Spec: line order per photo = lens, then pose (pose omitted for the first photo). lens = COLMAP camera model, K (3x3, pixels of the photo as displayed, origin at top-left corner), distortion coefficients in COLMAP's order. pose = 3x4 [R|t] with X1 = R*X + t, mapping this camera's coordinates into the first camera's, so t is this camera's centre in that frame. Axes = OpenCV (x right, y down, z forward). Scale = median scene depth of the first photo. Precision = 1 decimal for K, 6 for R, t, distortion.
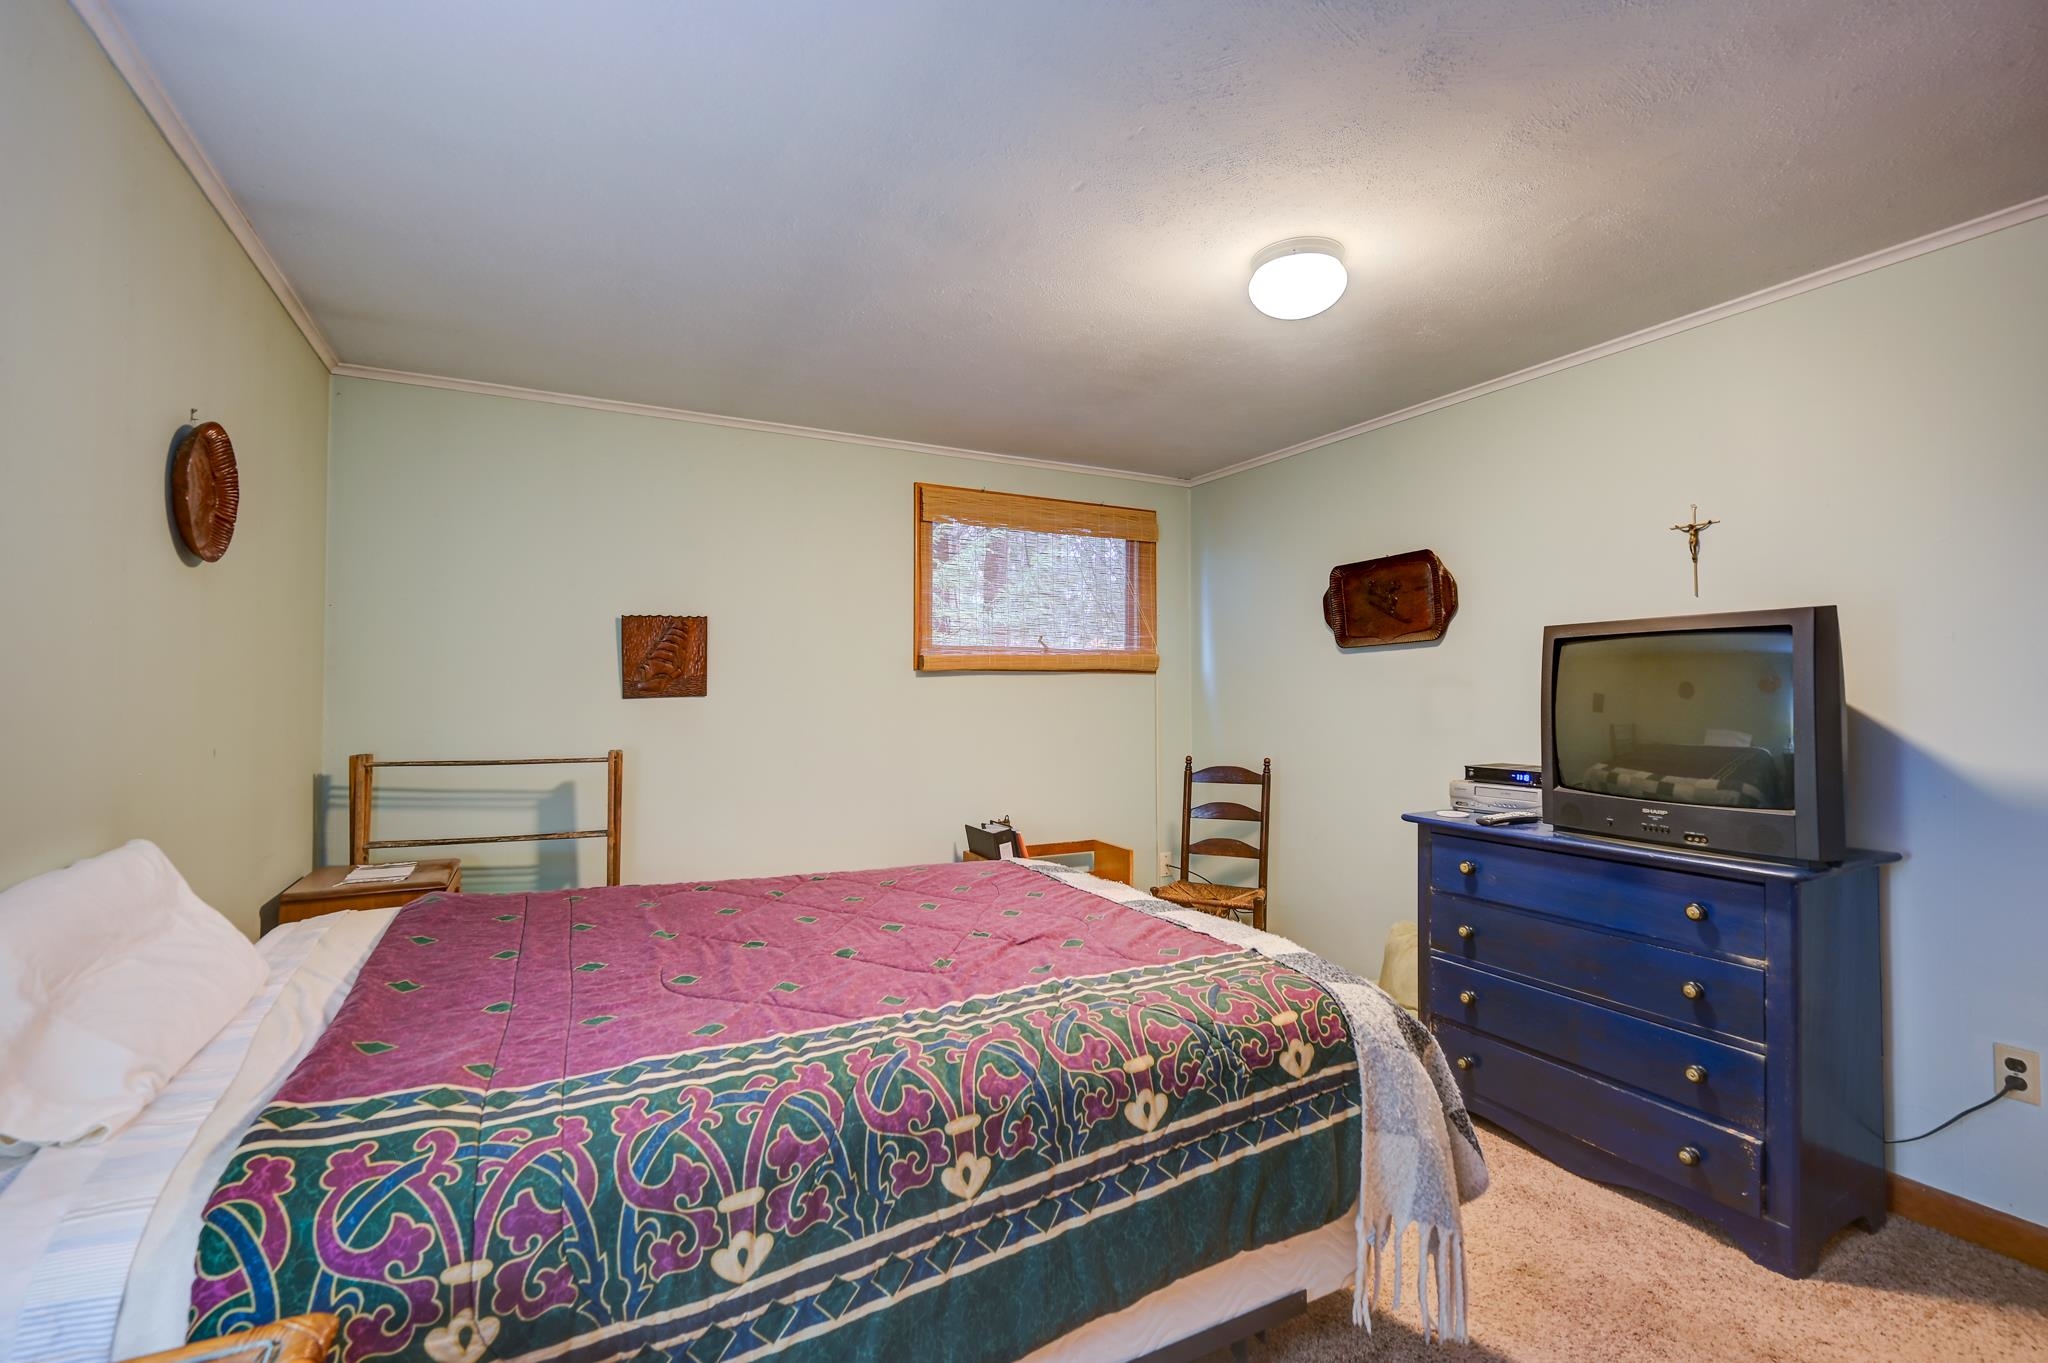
lens RADIAL K [[900.9, 0, 1027.1], [0, 900.9, 674.9], [0, 0, 1]] dist [0.000367, 0.000404]
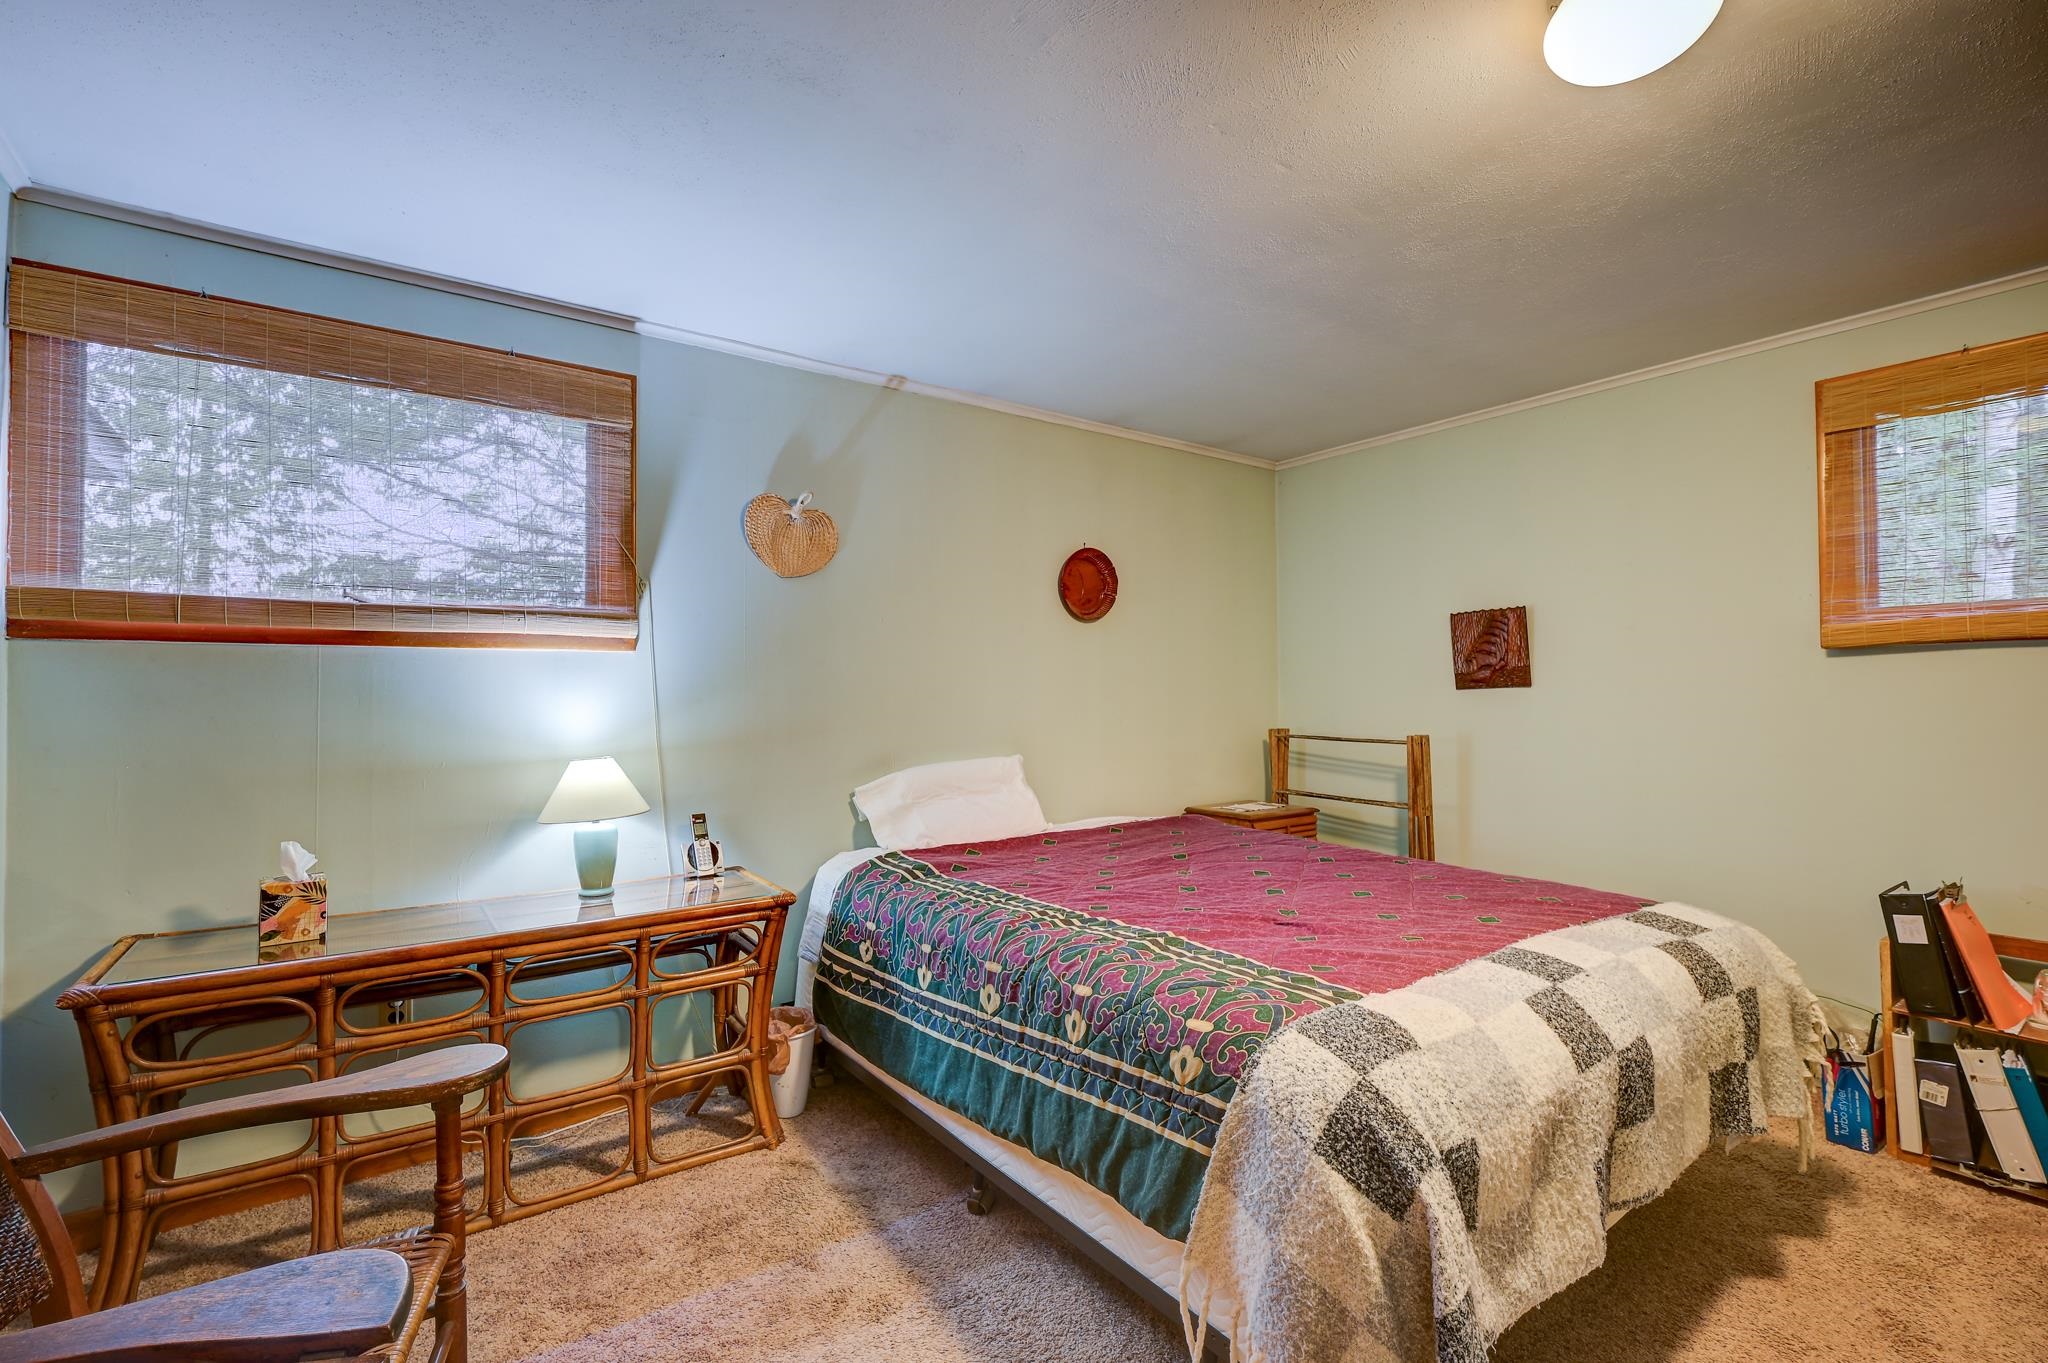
lens RADIAL K [[900.9, 0, 1027.1], [0, 900.9, 674.9], [0, 0, 1]] dist [0.000367, 0.000404]
pose [[0.147483, -0.020842, -0.988845, 1.076829], [0.027475, 0.999478, -0.016968, 0.024364], [0.988683, -0.024666, 0.147979, 0.623628]]
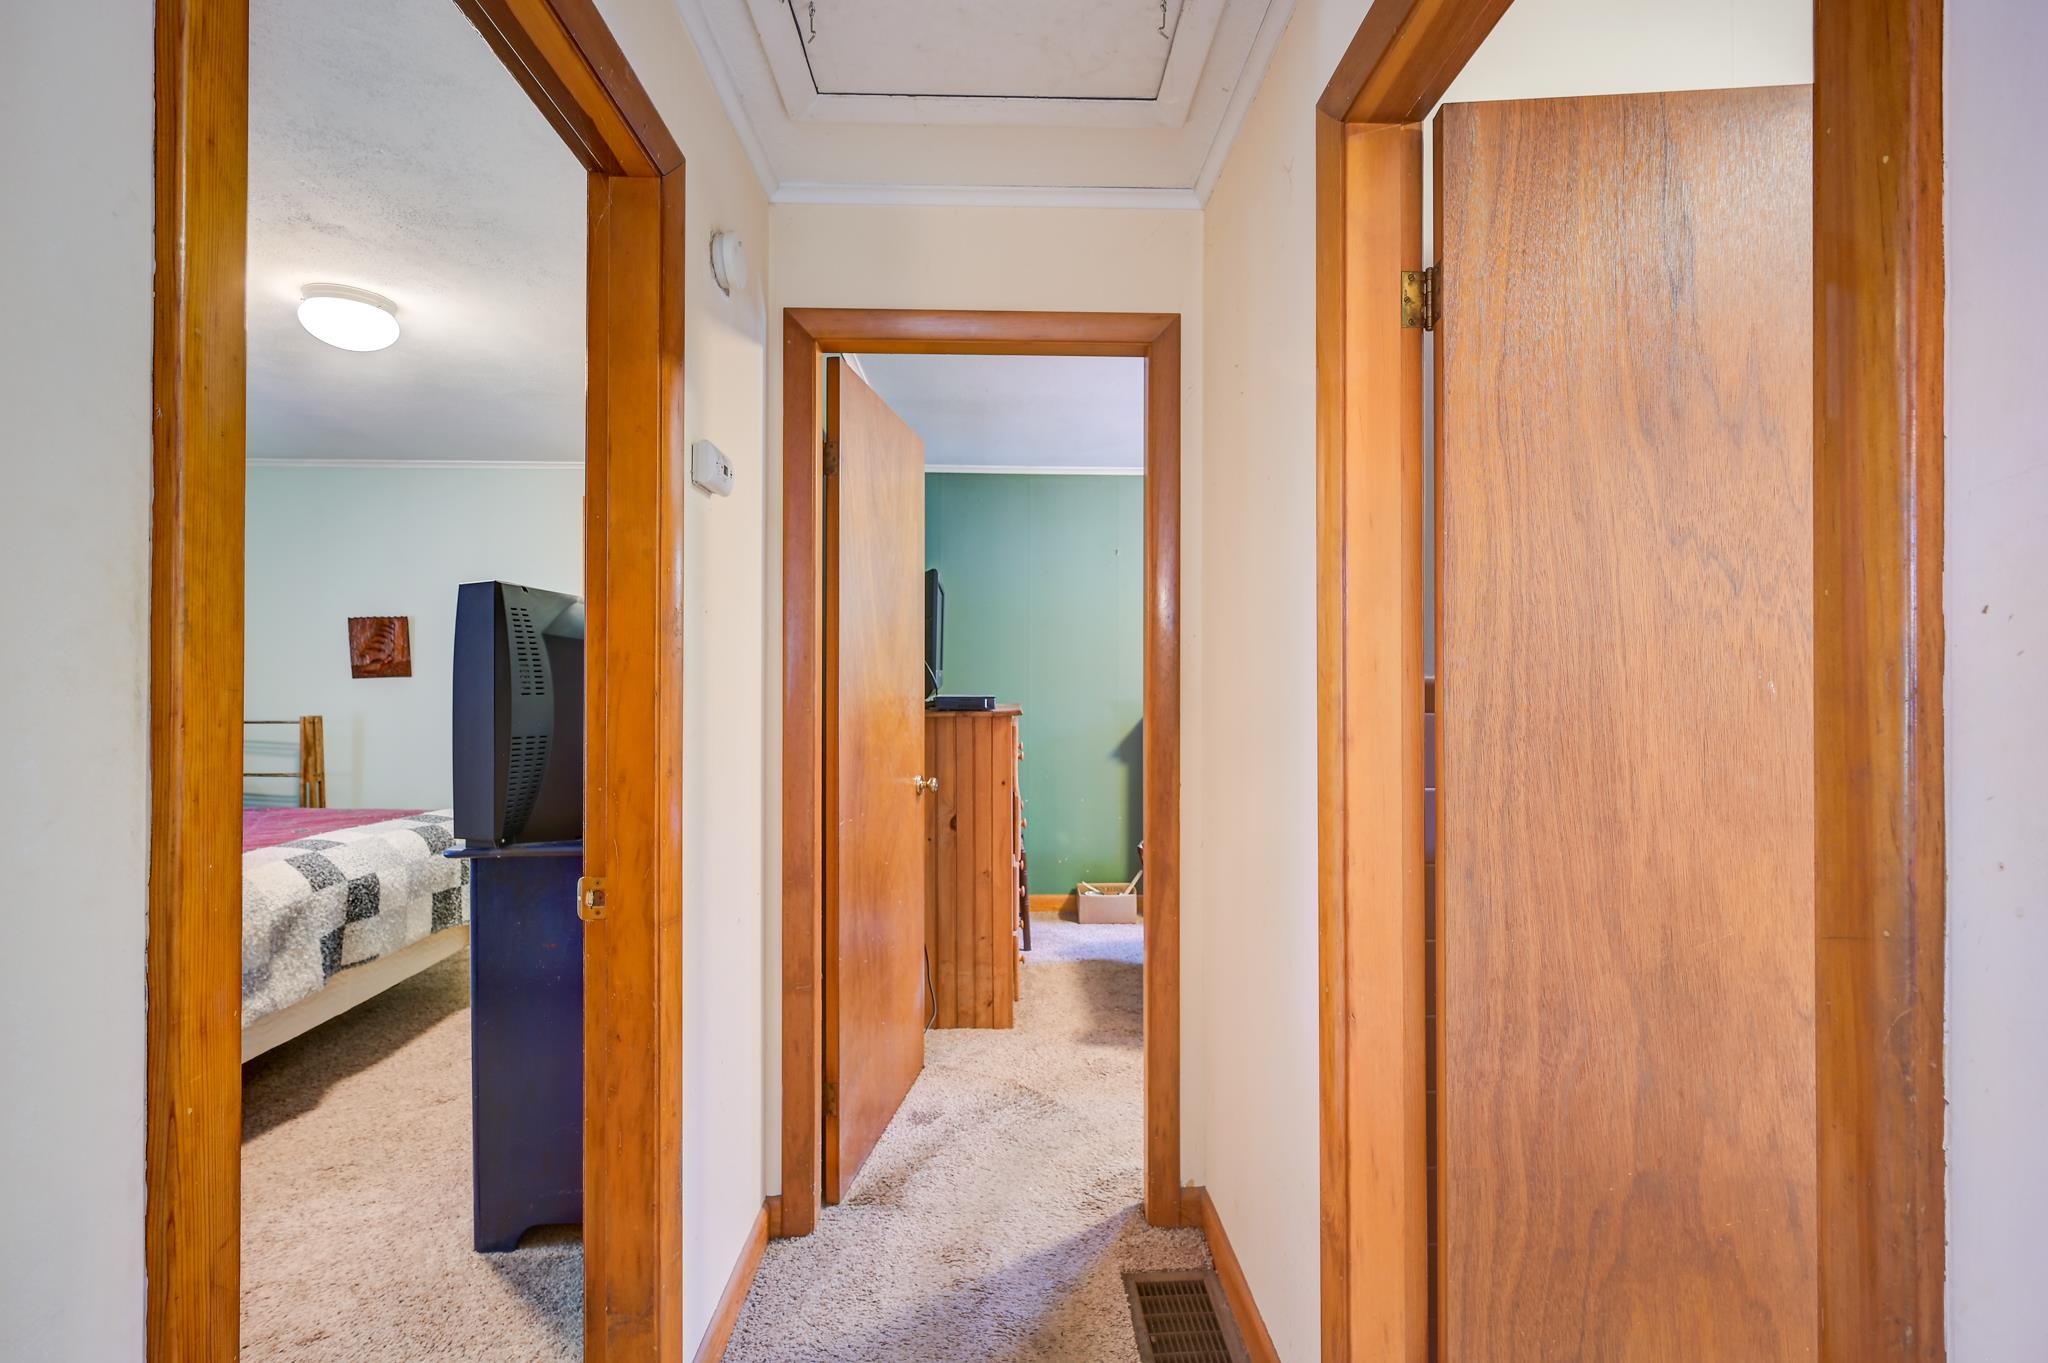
lens RADIAL K [[900.9, 0, 1027.1], [0, 900.9, 674.9], [0, 0, 1]] dist [0.000367, 0.000404]
pose [[0.903190, -0.000828, -0.429240, 2.044065], [0.007570, 0.999873, 0.013999, 0.017808], [0.429174, -0.015893, 0.903082, 0.400283]]
